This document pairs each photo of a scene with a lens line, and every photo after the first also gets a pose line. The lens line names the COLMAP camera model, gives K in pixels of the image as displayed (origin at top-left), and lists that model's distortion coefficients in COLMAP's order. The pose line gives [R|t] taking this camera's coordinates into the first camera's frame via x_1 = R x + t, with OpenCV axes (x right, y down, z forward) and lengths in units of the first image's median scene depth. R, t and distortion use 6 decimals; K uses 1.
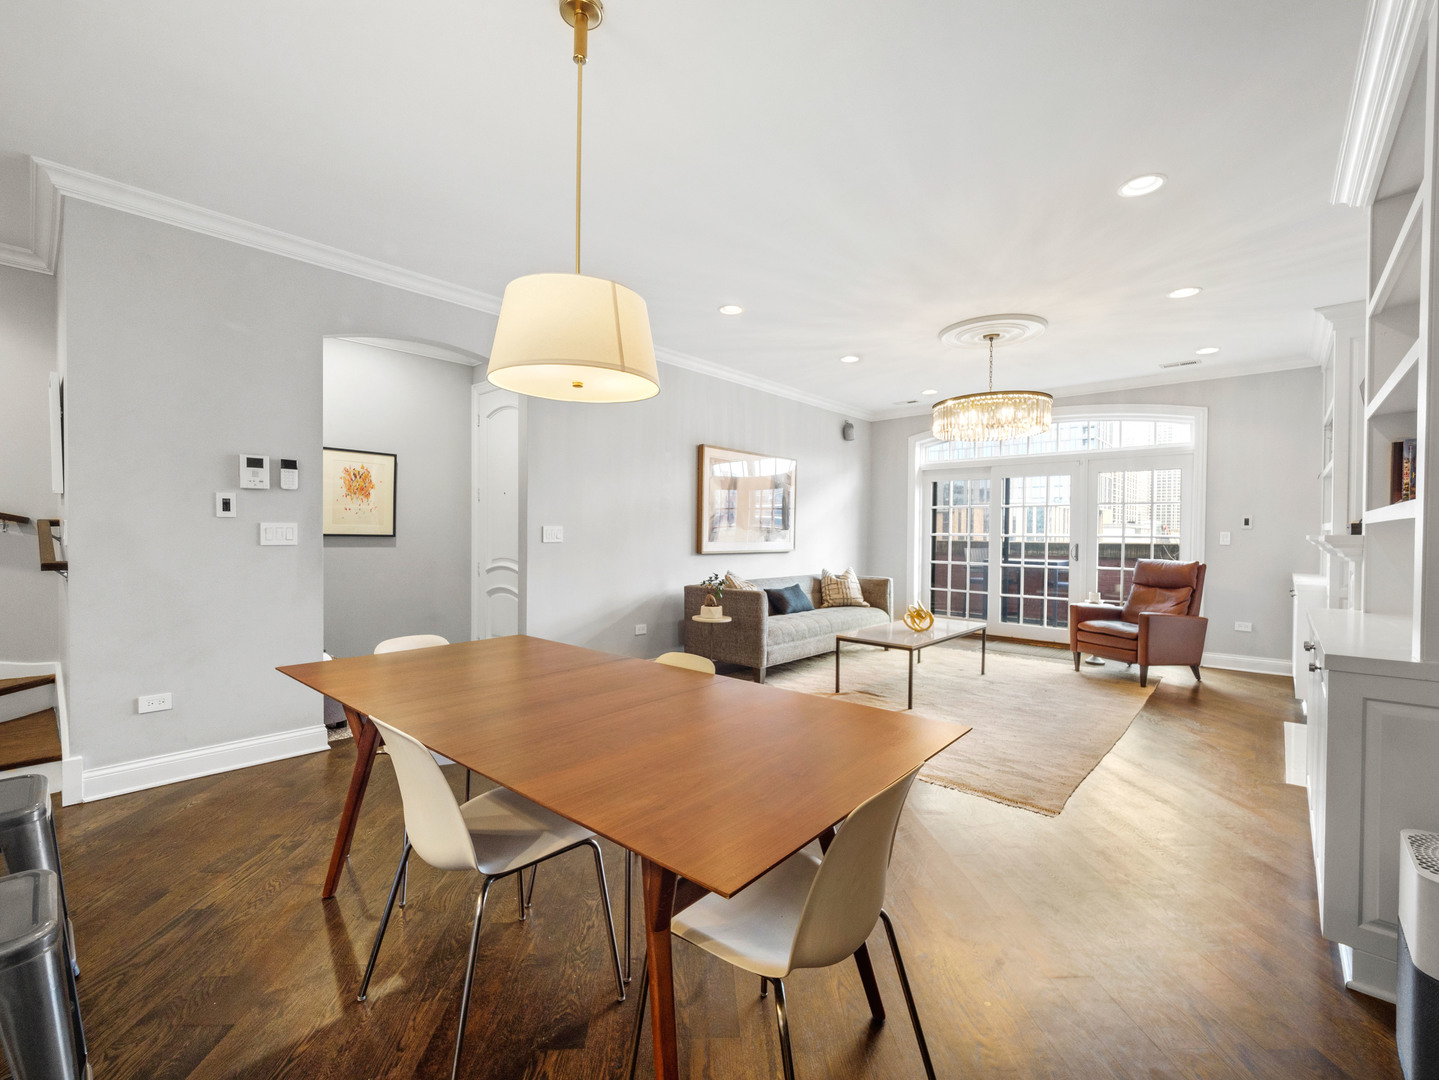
lens RADIAL K [[618.9, 0, 719.5], [0, 618.9, 540.0], [0, 0, 1]] dist [-0.000728, -0.010609]
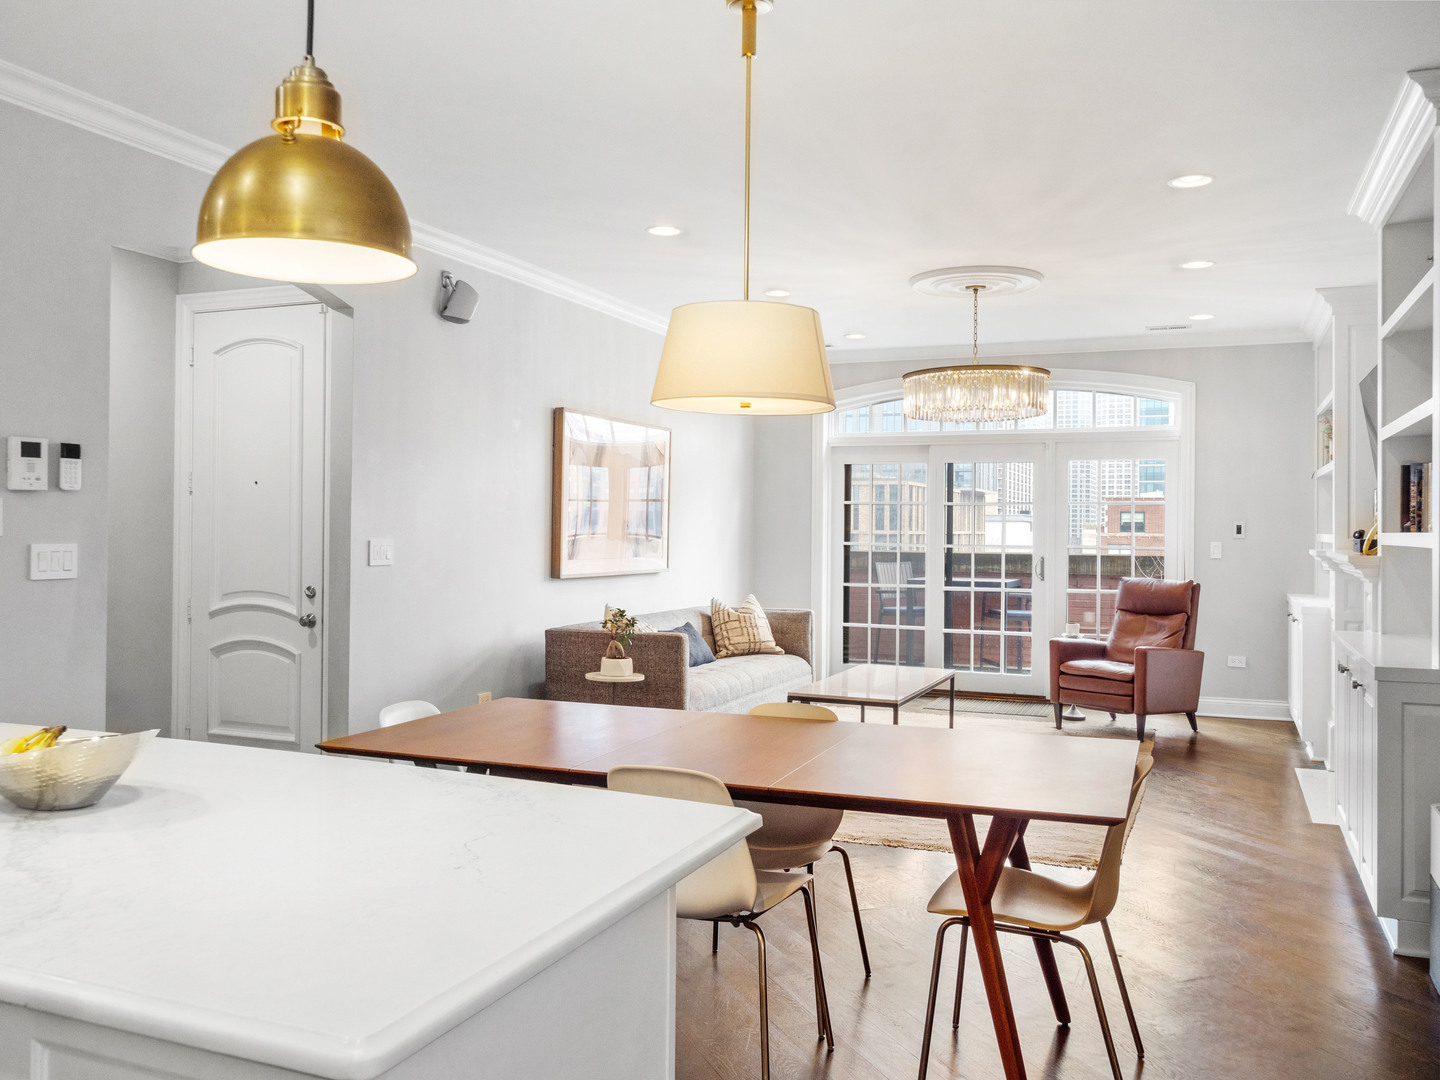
lens RADIAL K [[1181.5, 0, 723.3], [0, 1181.5, 509.5], [0, 0, 1]] dist [0.009634, -0.085744]
pose [[0.941438, 0.005611, 0.337138, -0.293619], [0.003126, 0.999673, -0.025367, -0.018759], [-0.337170, 0.024935, 0.941113, -0.218604]]
